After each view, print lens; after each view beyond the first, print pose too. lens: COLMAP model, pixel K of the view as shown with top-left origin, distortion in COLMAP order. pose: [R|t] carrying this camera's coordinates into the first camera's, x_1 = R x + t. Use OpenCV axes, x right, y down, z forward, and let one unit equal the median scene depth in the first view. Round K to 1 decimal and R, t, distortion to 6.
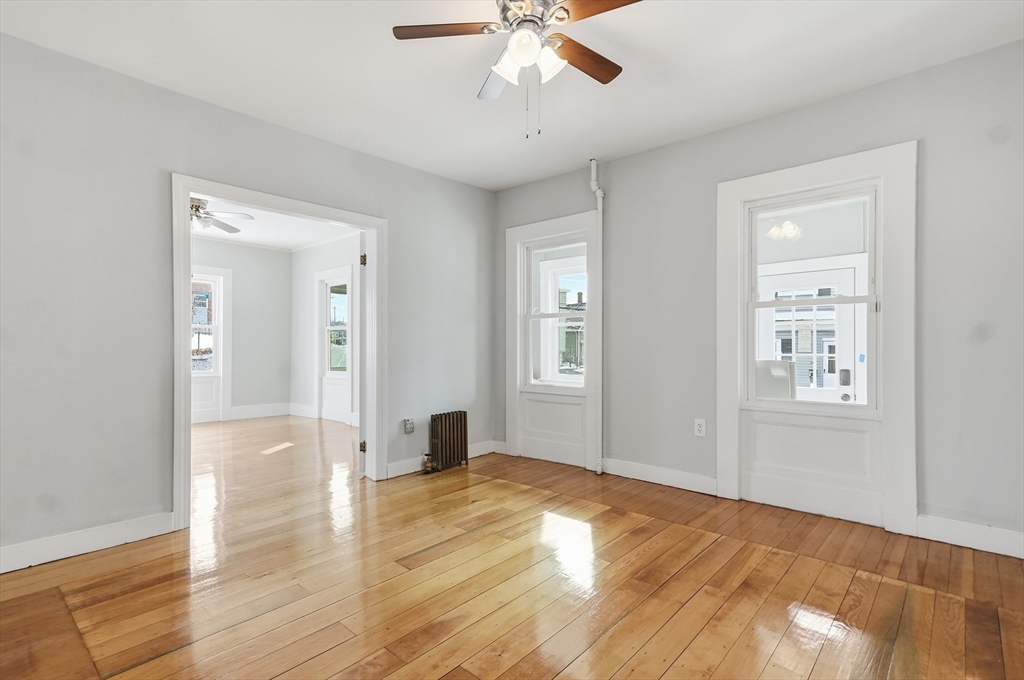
lens RADIAL K [[498.8, 0, 516.5], [0, 498.8, 345.6], [0, 0, 1]] dist [0.013848, 0.007551]
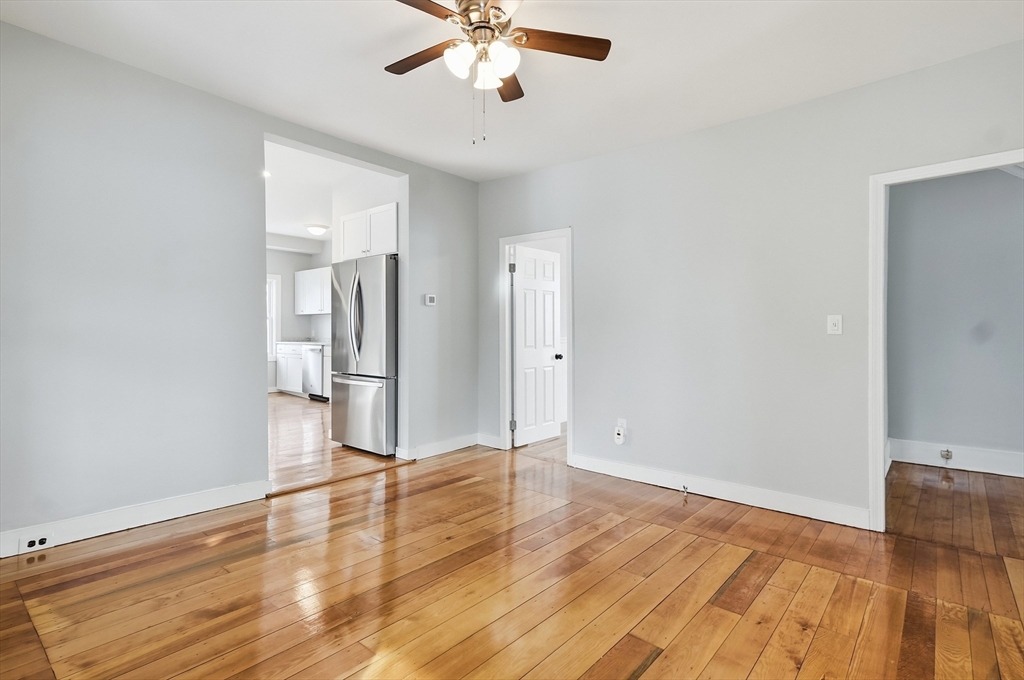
lens RADIAL K [[498.8, 0, 518.8], [0, 498.8, 334.4], [0, 0, 1]] dist [0.013848, 0.007551]
pose [[-0.999623, -0.004428, -0.027109, -0.014181], [-0.004571, 0.999976, 0.005244, -0.011322], [0.027085, 0.005365, -0.999619, 1.215351]]
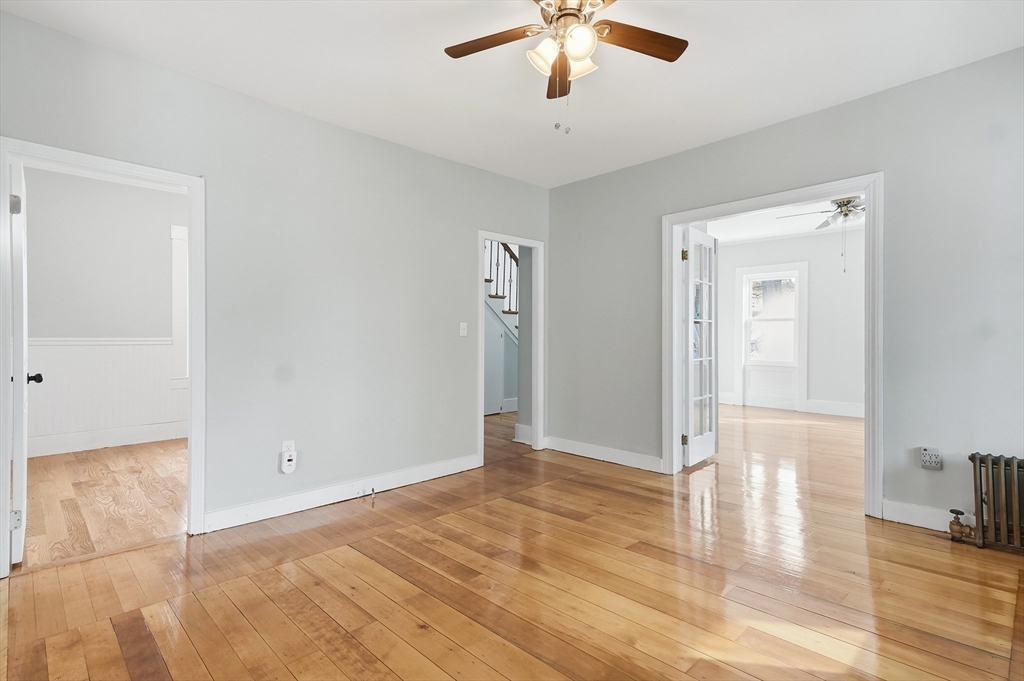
lens RADIAL K [[498.8, 0, 513.2], [0, 498.8, 340.7], [0, 0, 1]] dist [0.013848, 0.007551]
pose [[-0.074519, 0.003238, -0.997214, 0.605863], [0.001482, 0.999994, 0.003136, -0.002524], [0.997218, -0.001244, -0.074524, 0.577084]]
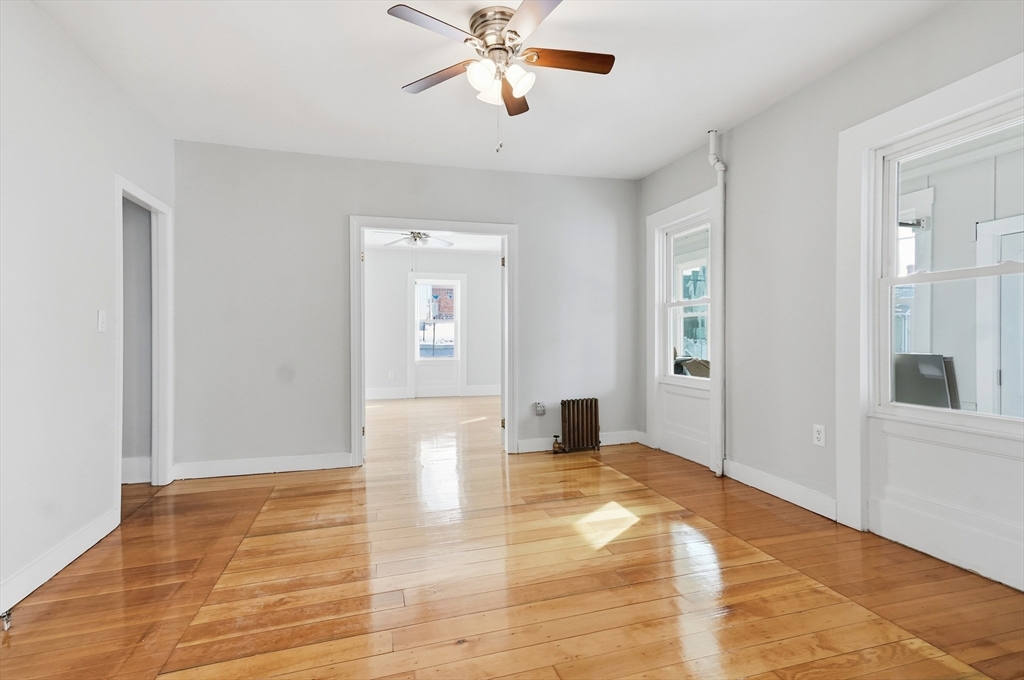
lens RADIAL K [[498.8, 0, 517.8], [0, 498.8, 339.4], [0, 0, 1]] dist [0.013848, 0.007551]
pose [[0.848739, 0.000753, -0.528812, 0.389520], [0.003505, 0.999969, 0.007050, -0.000386], [0.528800, -0.007838, 0.848710, 0.041321]]
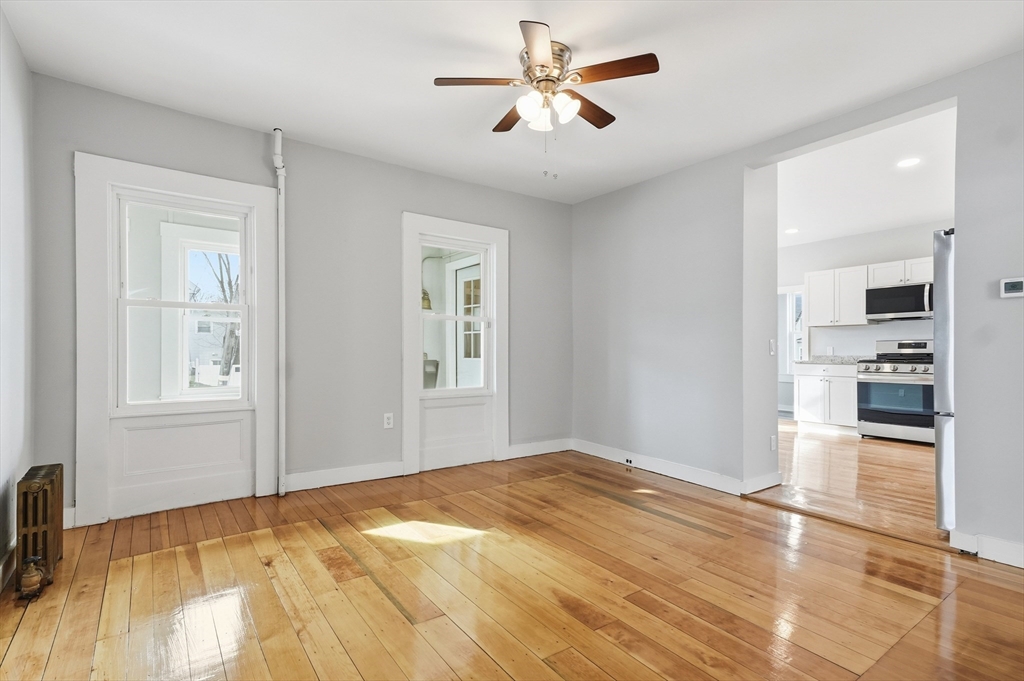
lens RADIAL K [[498.8, 0, 515.4], [0, 498.8, 350.1], [0, 0, 1]] dist [0.013848, 0.007551]
pose [[0.213246, 0.001965, 0.976996, -0.693093], [-0.005222, 0.999986, -0.000872, 0.003297], [-0.976985, -0.004916, 0.213254, 0.485386]]
